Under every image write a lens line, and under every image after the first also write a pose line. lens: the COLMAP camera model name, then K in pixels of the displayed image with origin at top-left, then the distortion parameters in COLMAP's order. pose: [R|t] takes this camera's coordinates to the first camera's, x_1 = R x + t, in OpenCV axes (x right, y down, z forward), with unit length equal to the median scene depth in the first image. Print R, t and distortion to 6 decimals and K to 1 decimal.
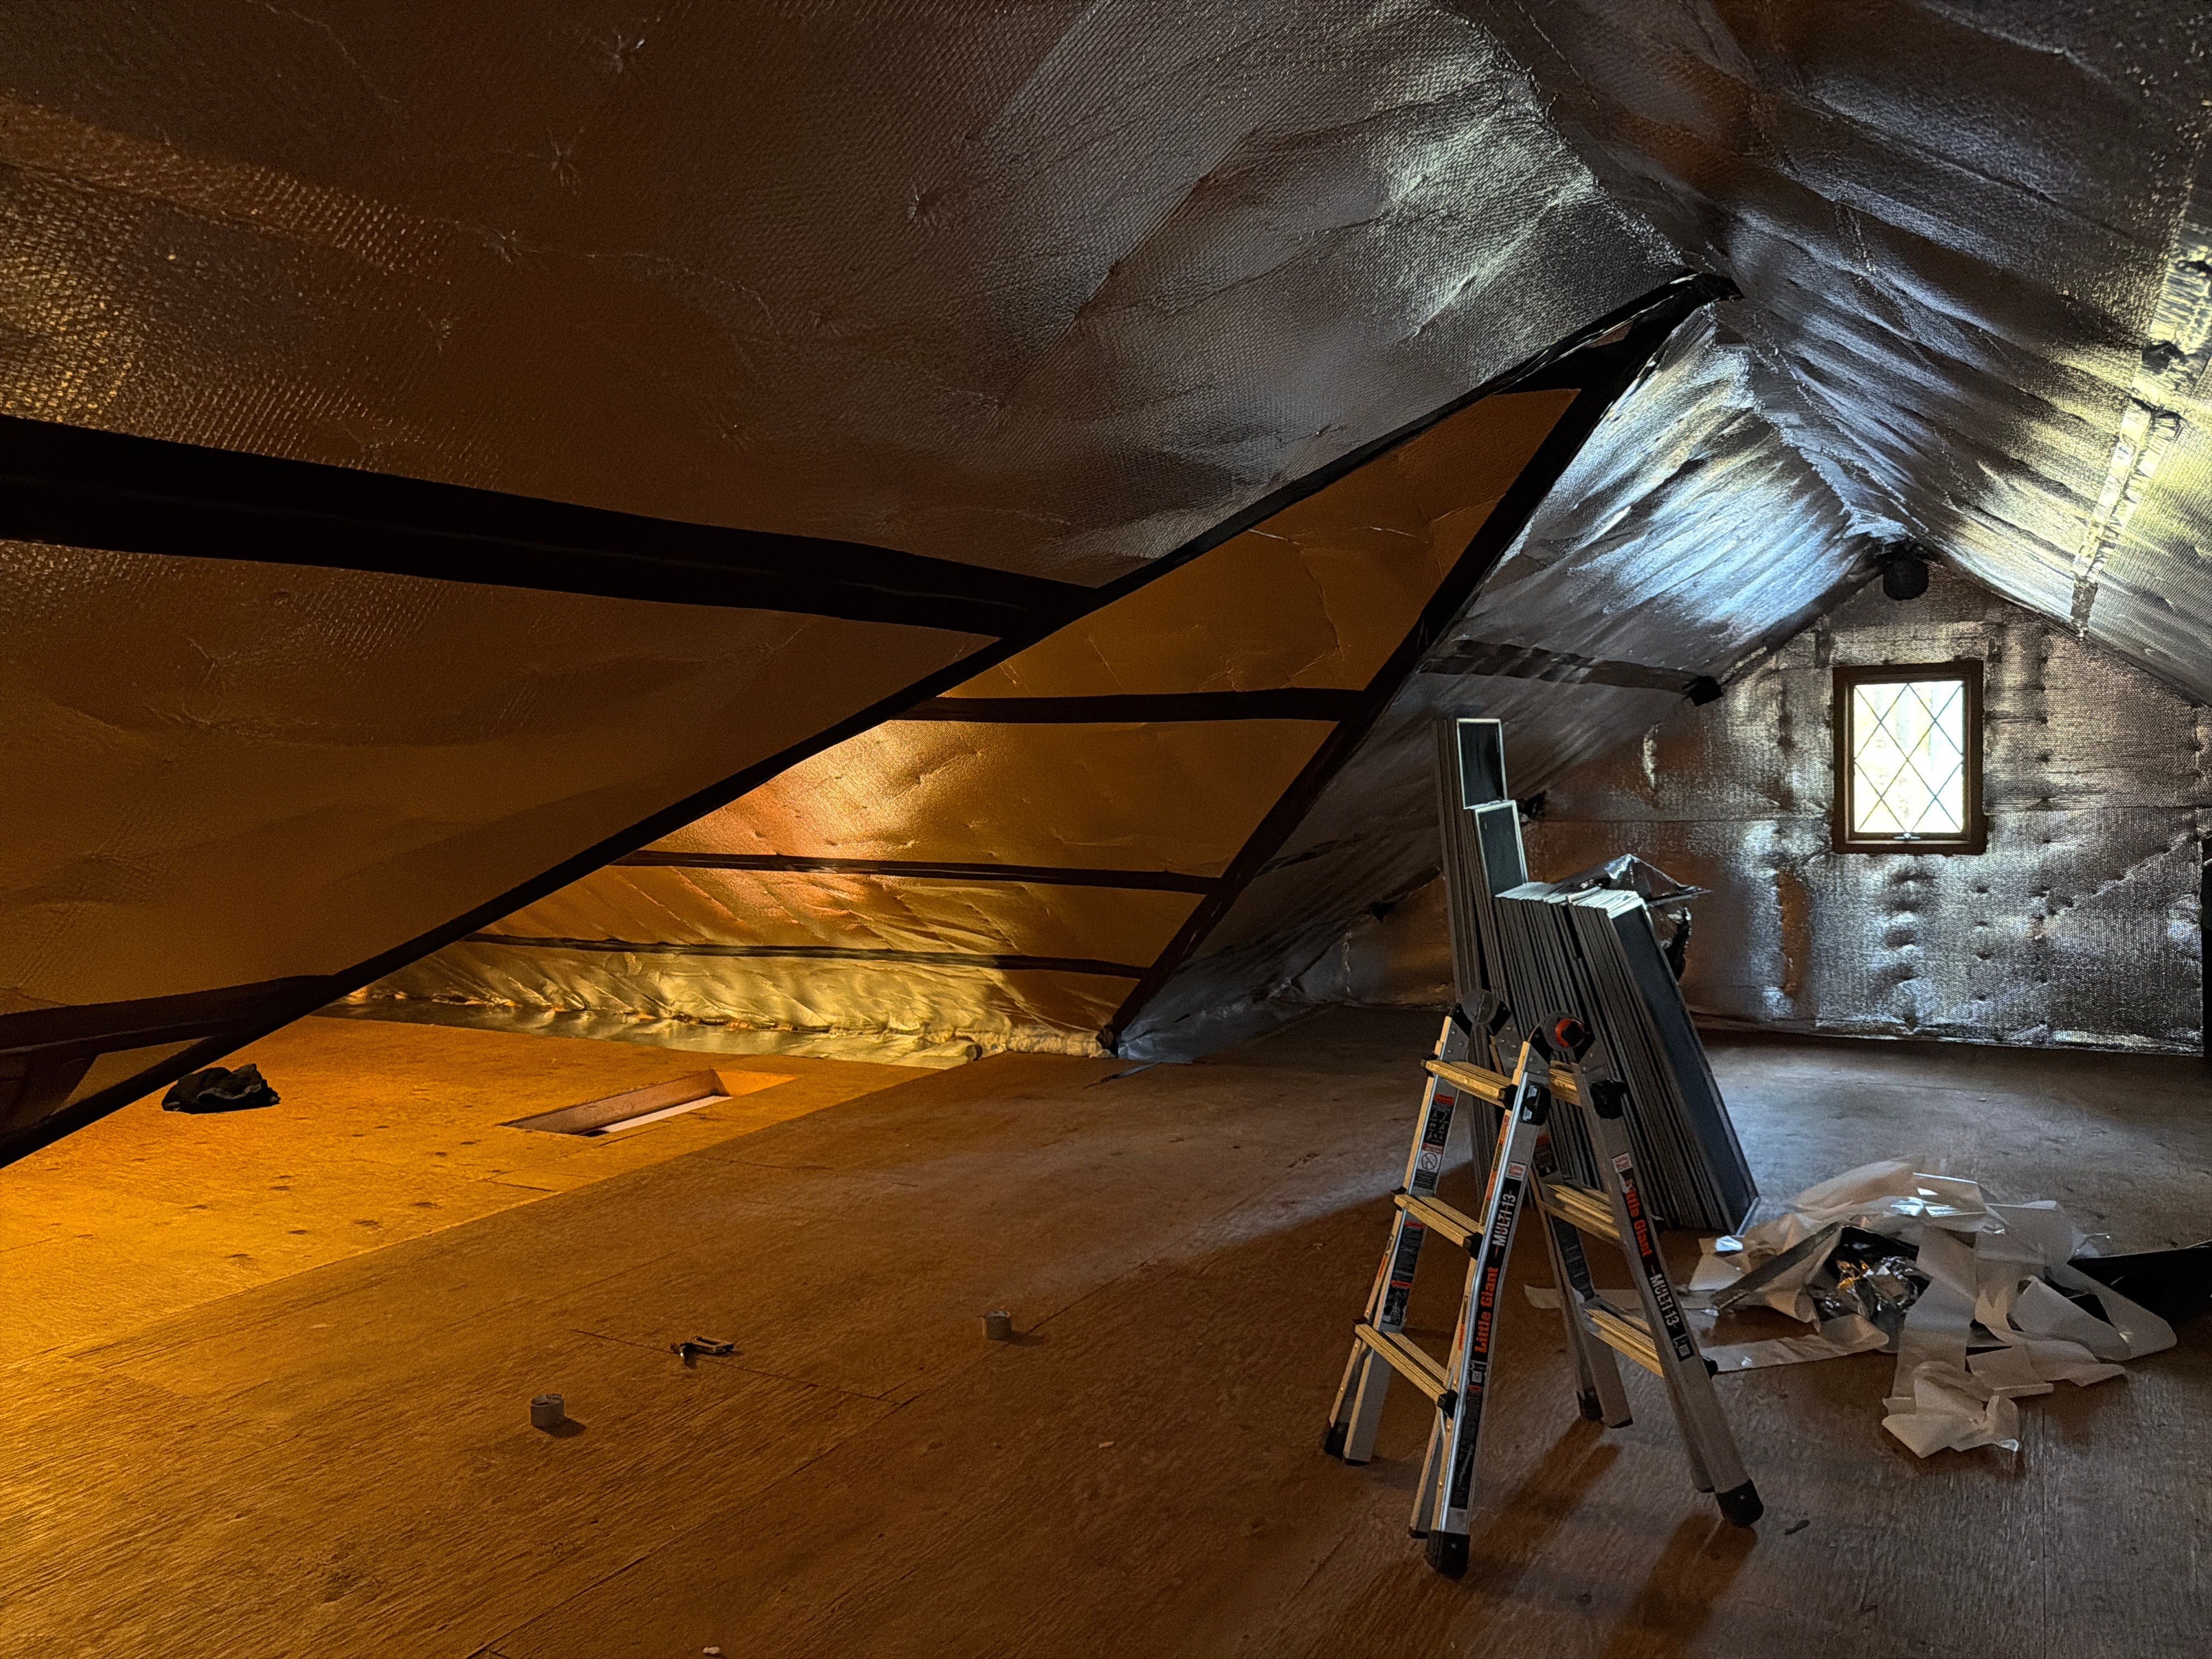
lens RADIAL K [[1554.3, 0, 1106.0], [0, 1554.3, 829.5], [0, 0, 1]] dist [0.050096, -0.086867]
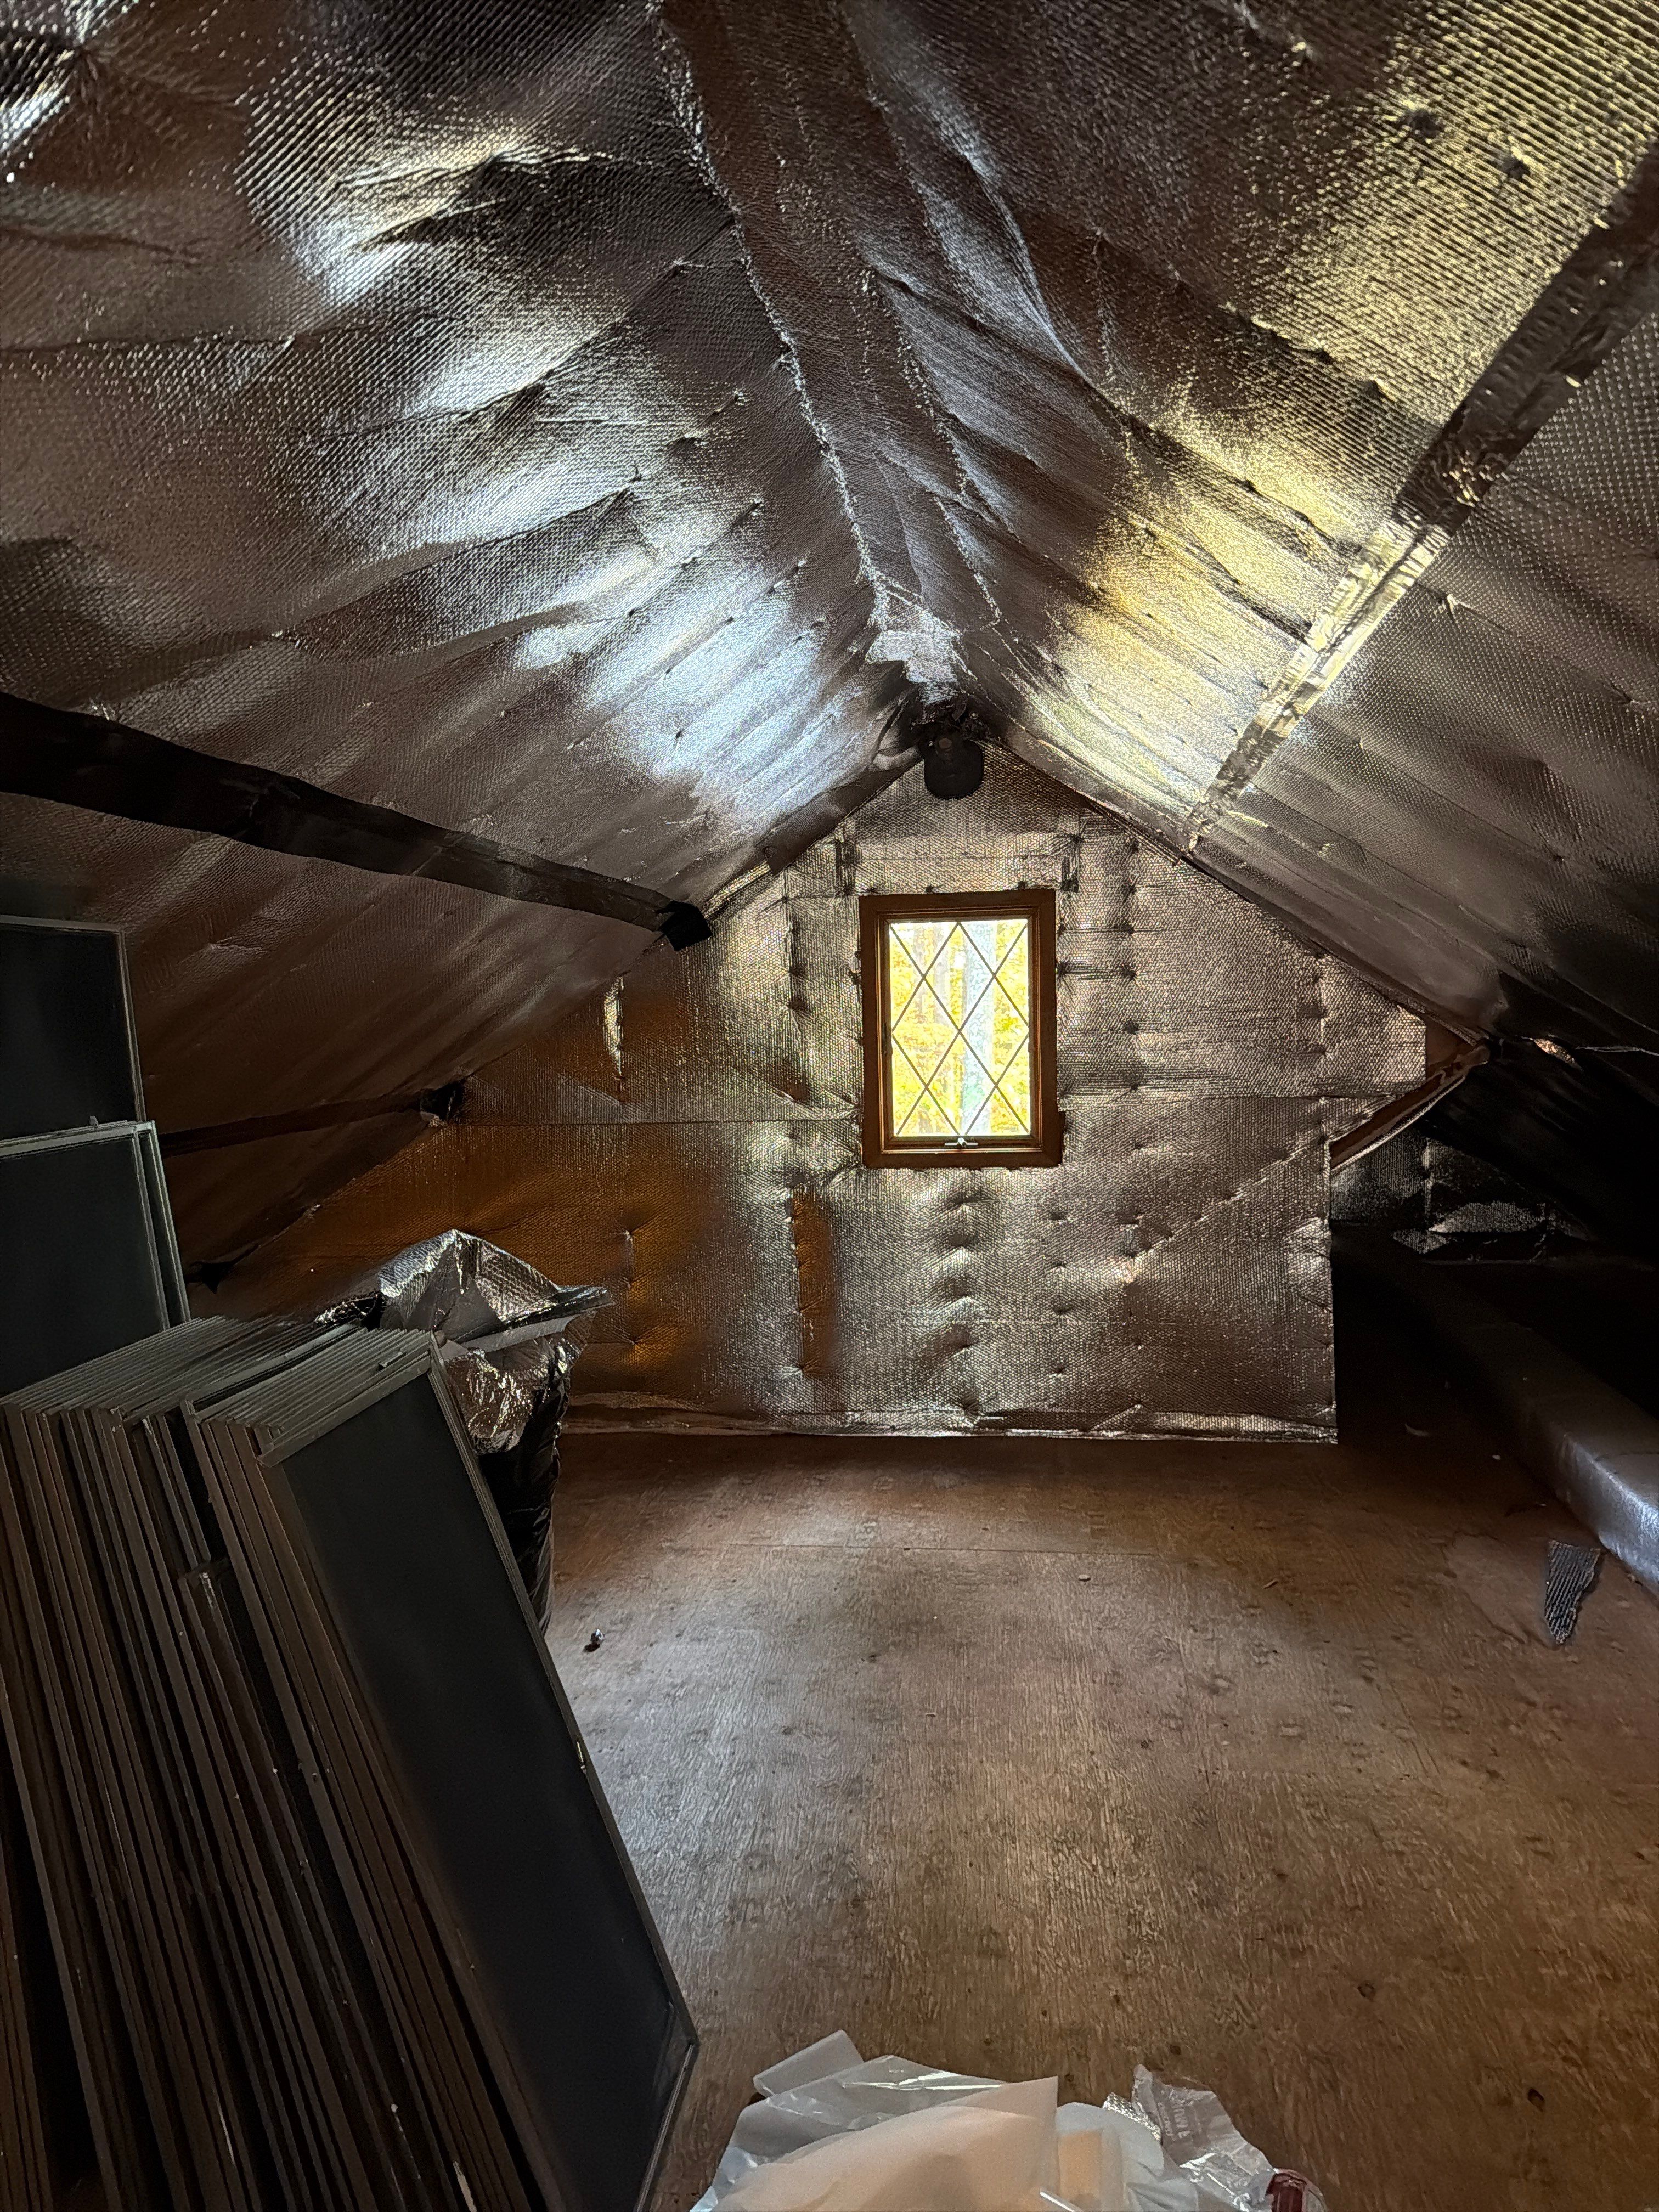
lens RADIAL K [[1554.3, 0, 829.5], [0, 1554.3, 1106.0], [0, 0, 1]] dist [0.050096, -0.086867]
pose [[0.920398, -0.018552, 0.390542, 0.190404], [0.016538, 0.999827, 0.008521, -0.018175], [-0.390633, -0.001384, 0.920546, 0.390529]]
